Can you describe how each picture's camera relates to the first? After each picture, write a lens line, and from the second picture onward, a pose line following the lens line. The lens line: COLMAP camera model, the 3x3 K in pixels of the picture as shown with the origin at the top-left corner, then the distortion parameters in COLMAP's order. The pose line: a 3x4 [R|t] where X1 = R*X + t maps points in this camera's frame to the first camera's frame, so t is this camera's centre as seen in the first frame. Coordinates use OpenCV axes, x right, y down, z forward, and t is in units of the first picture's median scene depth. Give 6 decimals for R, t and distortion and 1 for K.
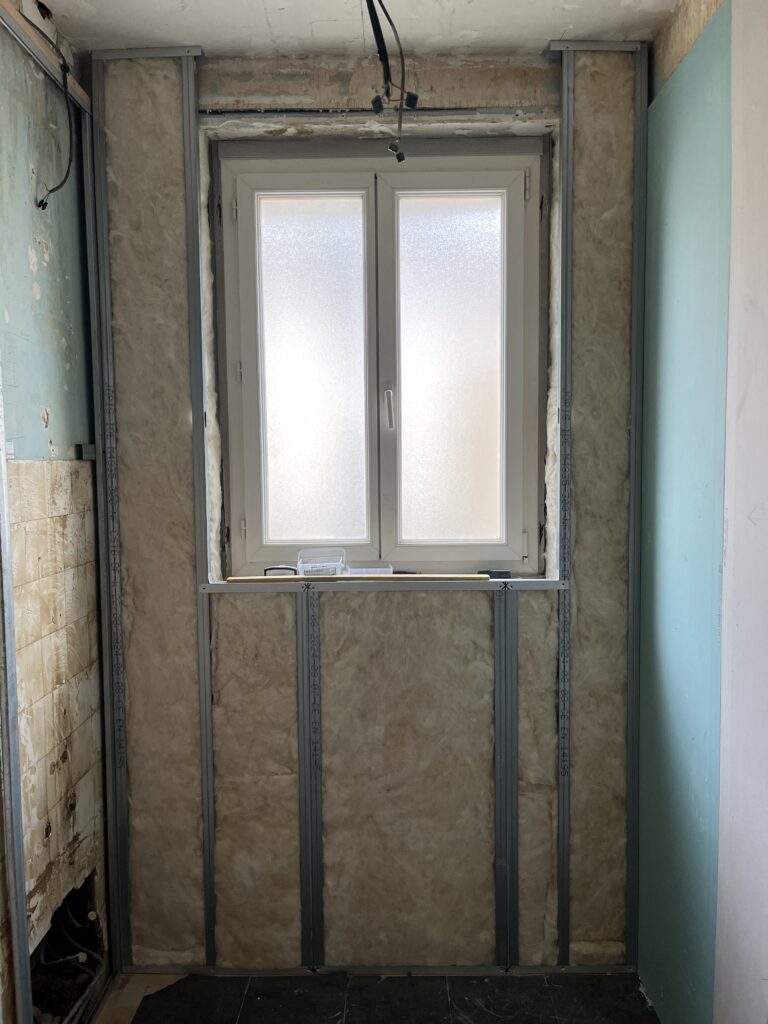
lens RADIAL K [[779.1, 0, 379.7], [0, 779.1, 517.3], [0, 0, 1]] dist [0.039283, -0.023439]
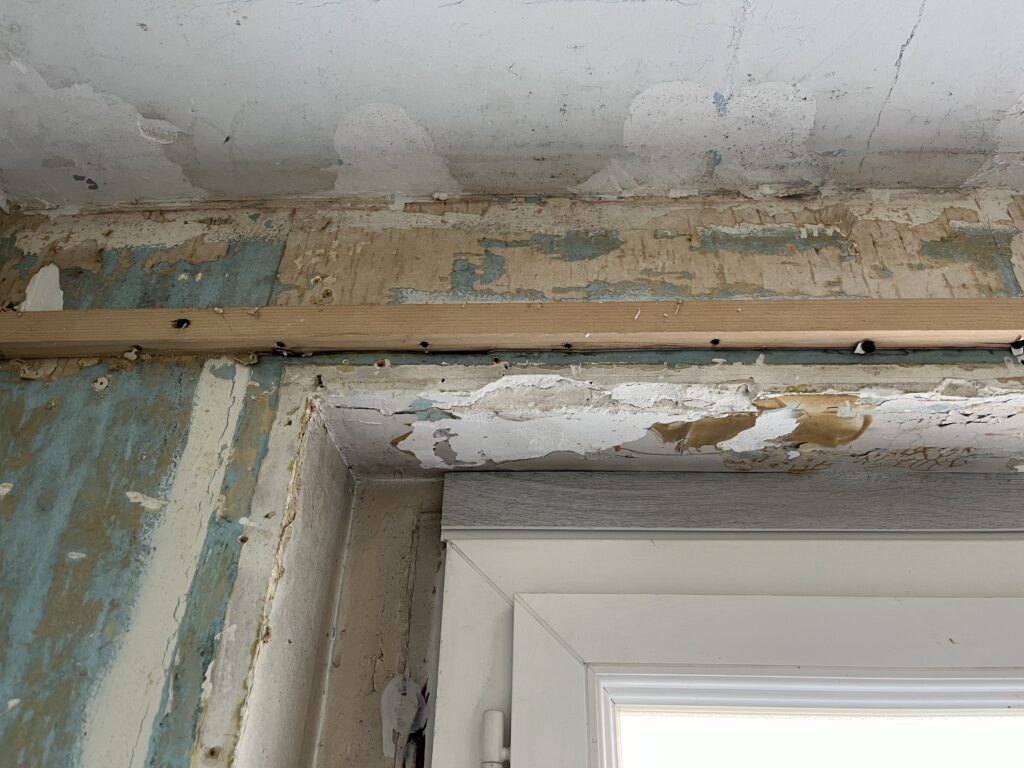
lens RADIAL K [[779.1, 0, 511.7], [0, 779.1, 386.2], [0, 0, 1]] dist [0.039283, -0.023439]
pose [[0.999465, 0.012979, -0.030037, -0.121031], [-0.029080, 0.773176, -0.633525, -0.233391], [0.015002, 0.634059, 0.773139, 0.538531]]
